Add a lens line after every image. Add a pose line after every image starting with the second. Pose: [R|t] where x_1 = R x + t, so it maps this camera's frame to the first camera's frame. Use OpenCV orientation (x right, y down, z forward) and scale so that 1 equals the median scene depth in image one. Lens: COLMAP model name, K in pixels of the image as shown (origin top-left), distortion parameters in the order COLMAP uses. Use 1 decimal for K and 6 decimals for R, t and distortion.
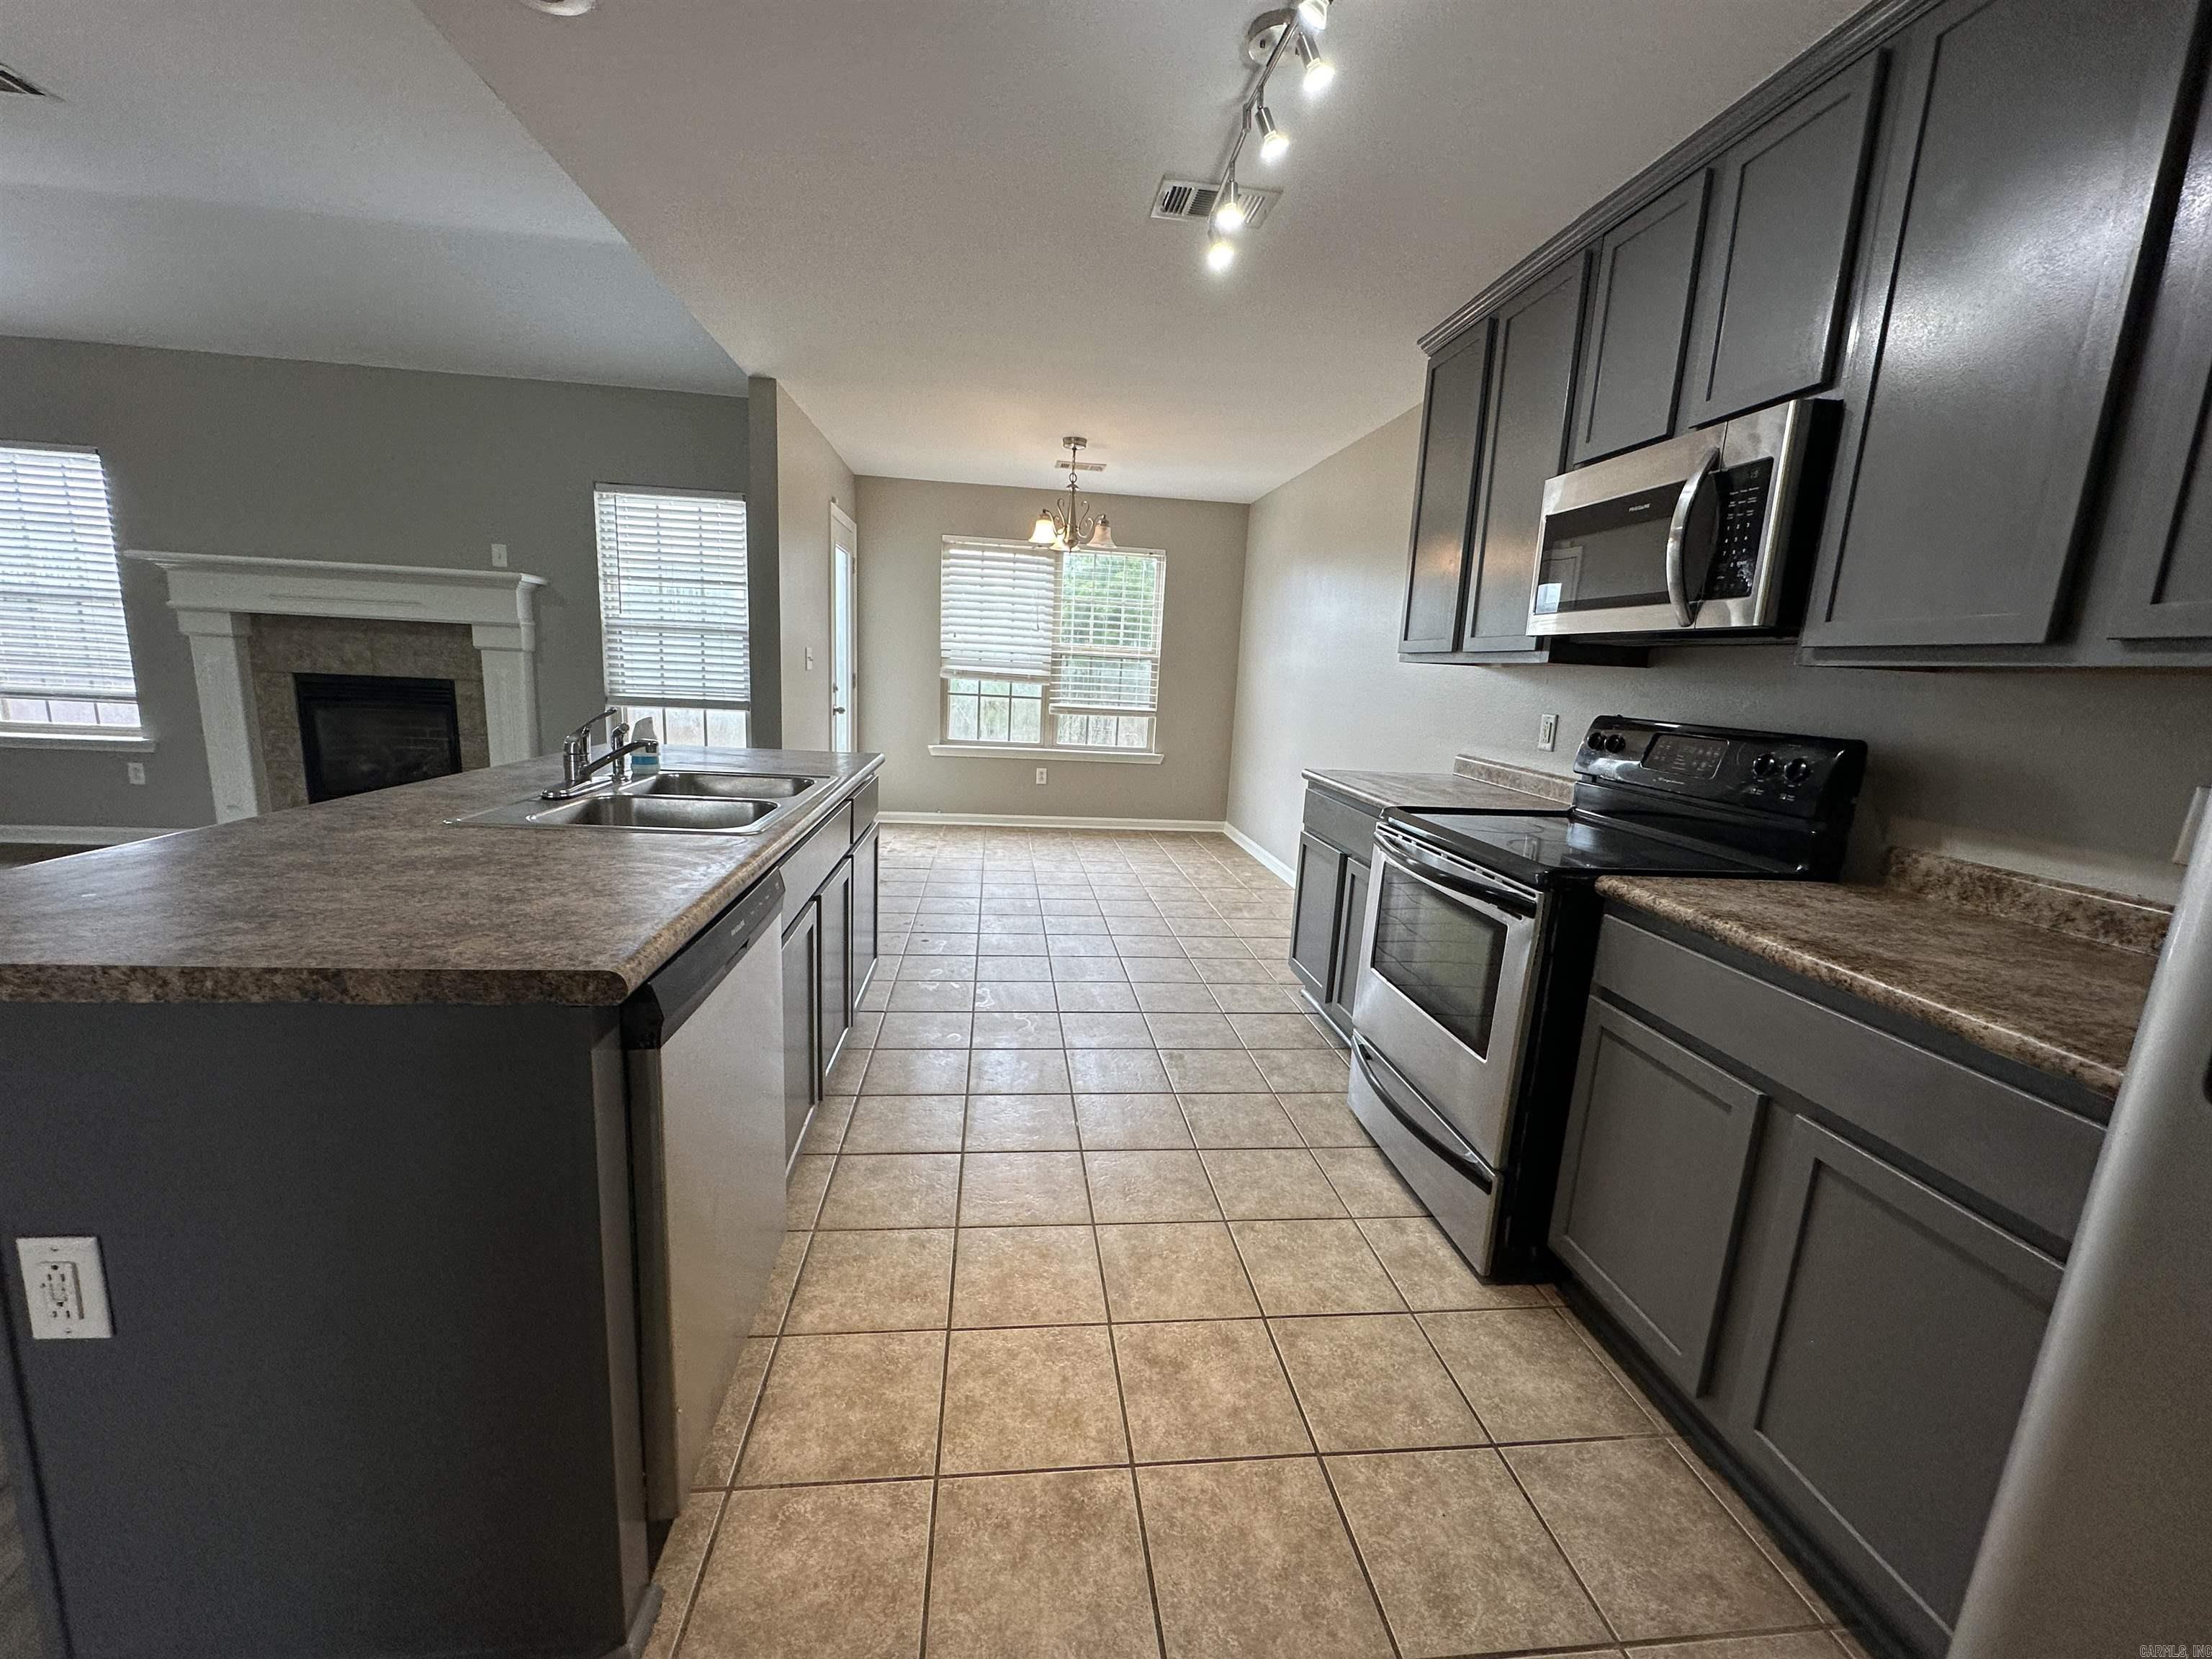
lens RADIAL K [[881.1, 0, 1105.0], [0, 881.1, 830.0], [0, 0, 1]] dist [-0.003586, 0.000976]
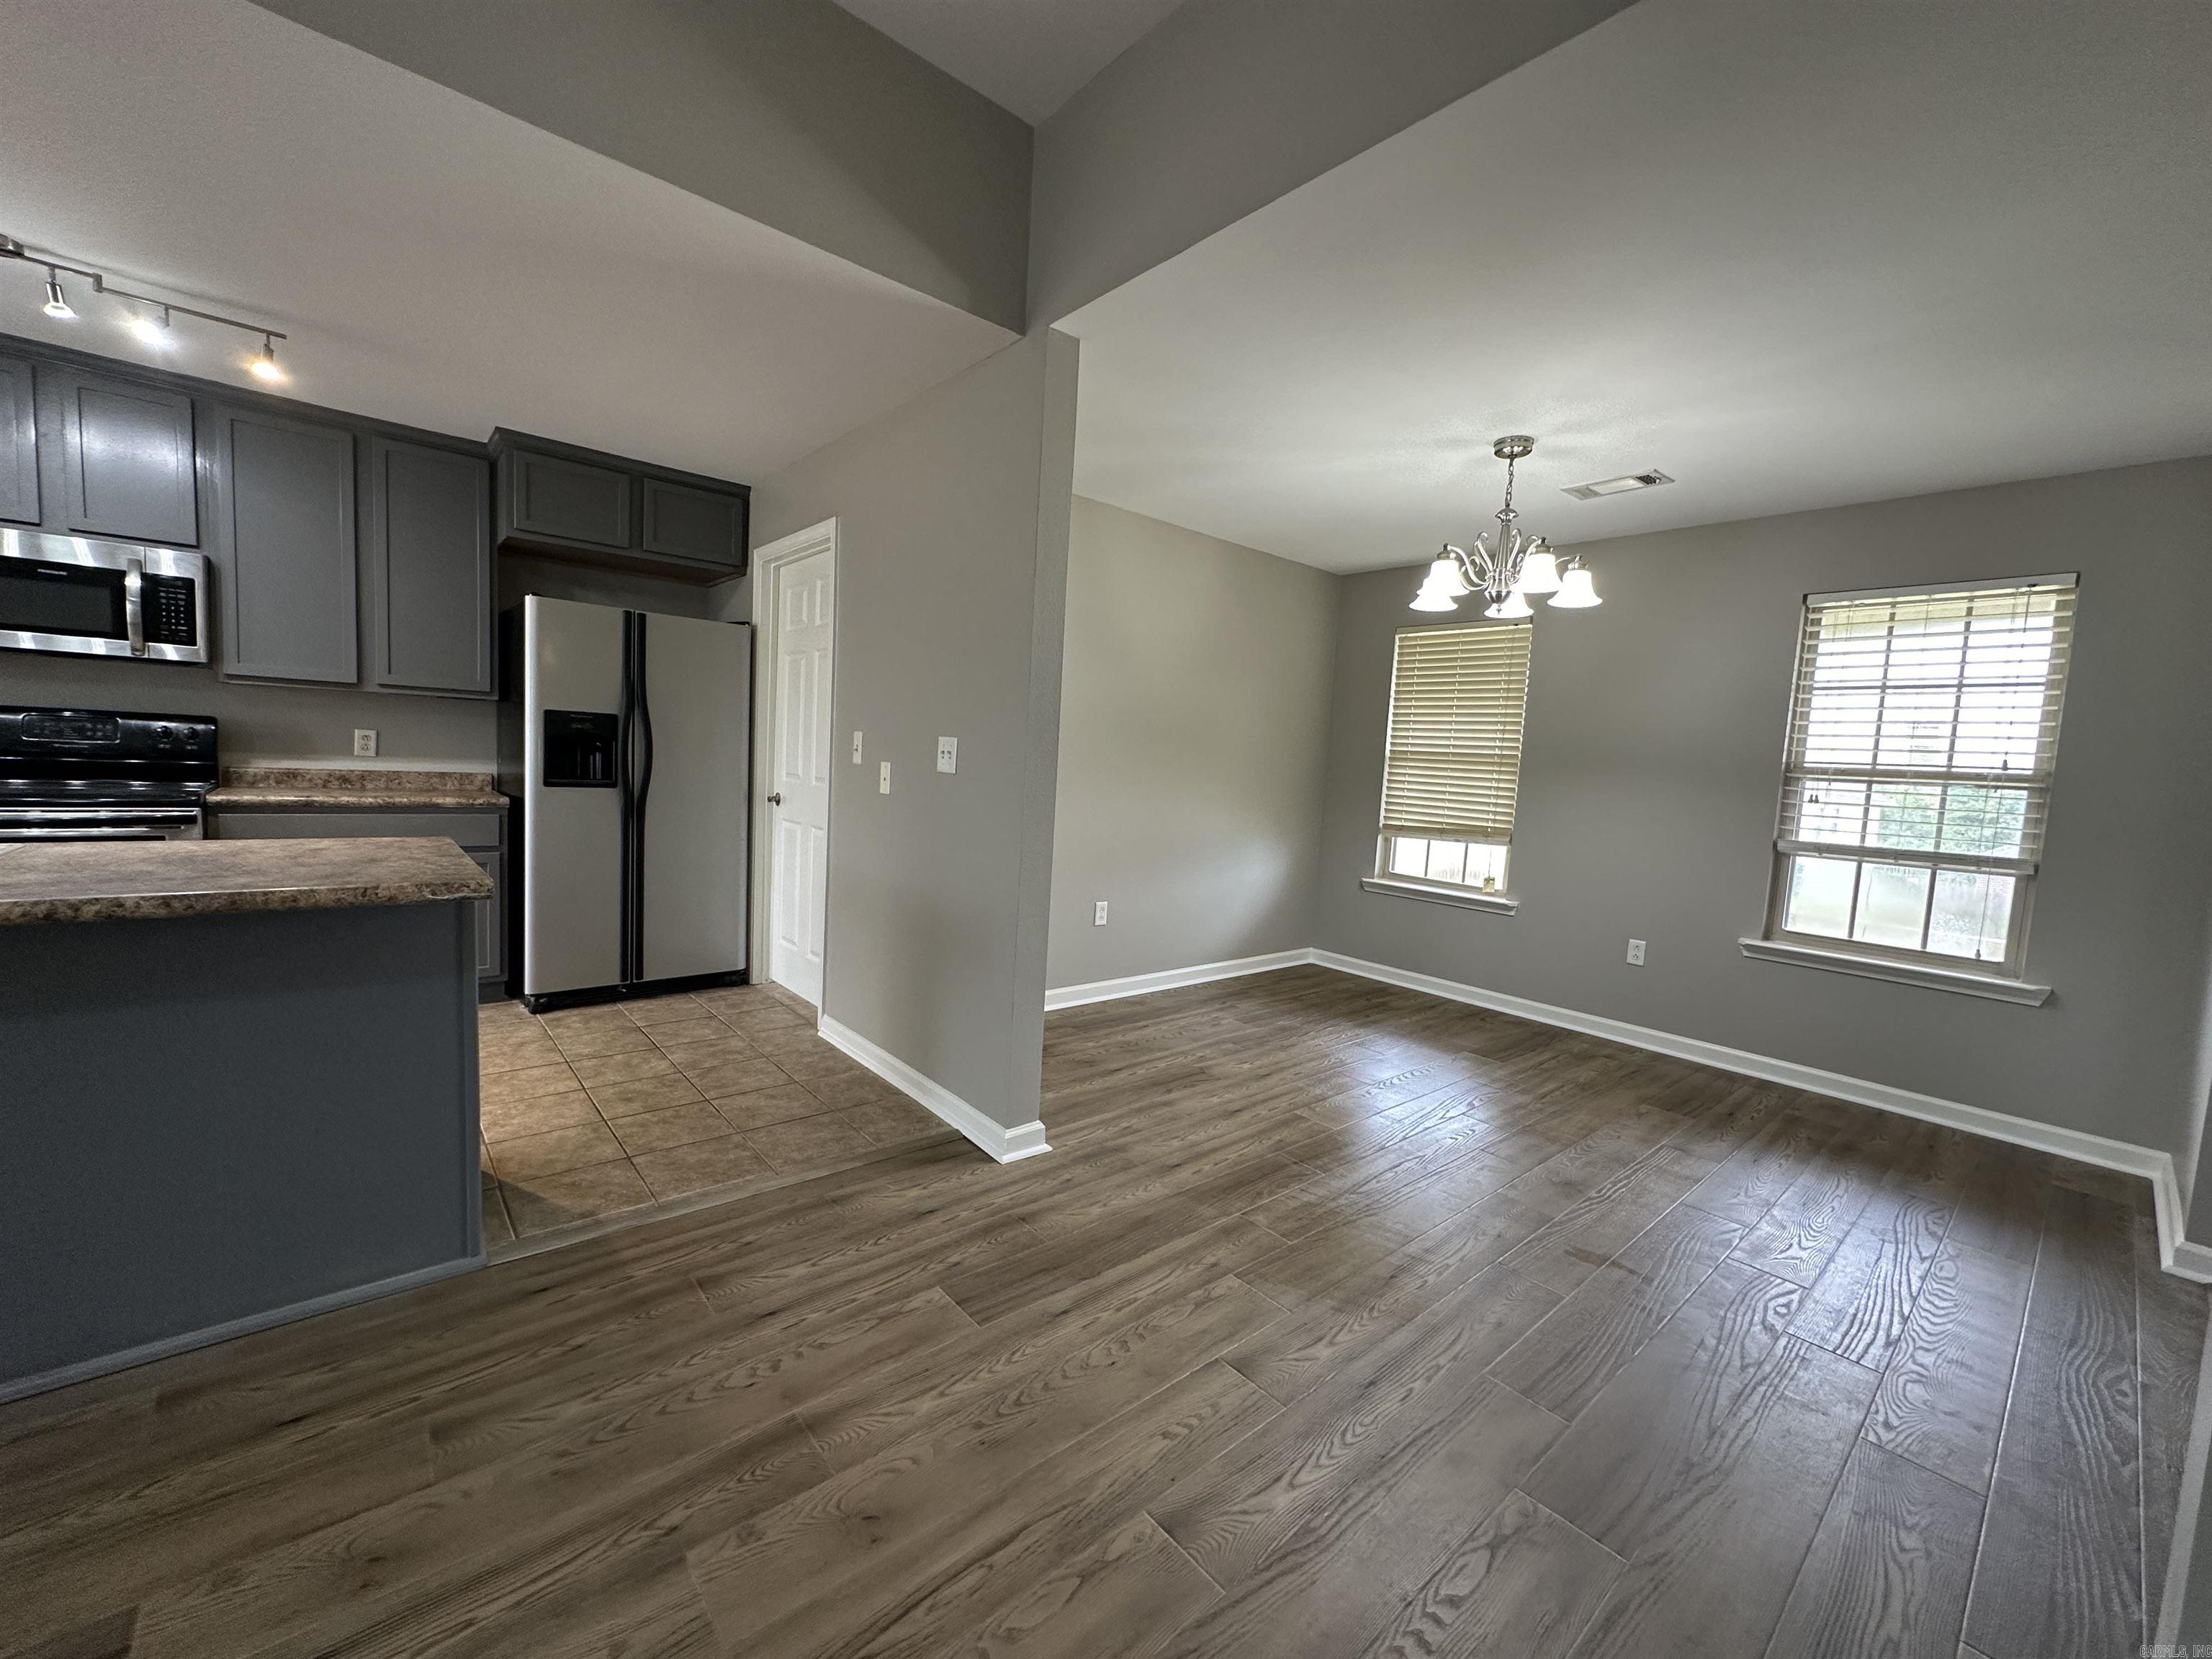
lens RADIAL K [[881.1, 0, 1103.2], [0, 881.1, 831.2], [0, 0, 1]] dist [-0.003586, 0.000976]
pose [[-0.556043, -0.153984, 0.816765, -0.756163], [0.069889, 0.970546, 0.230555, -0.063773], [-0.828210, 0.185282, -0.528903, 0.157031]]
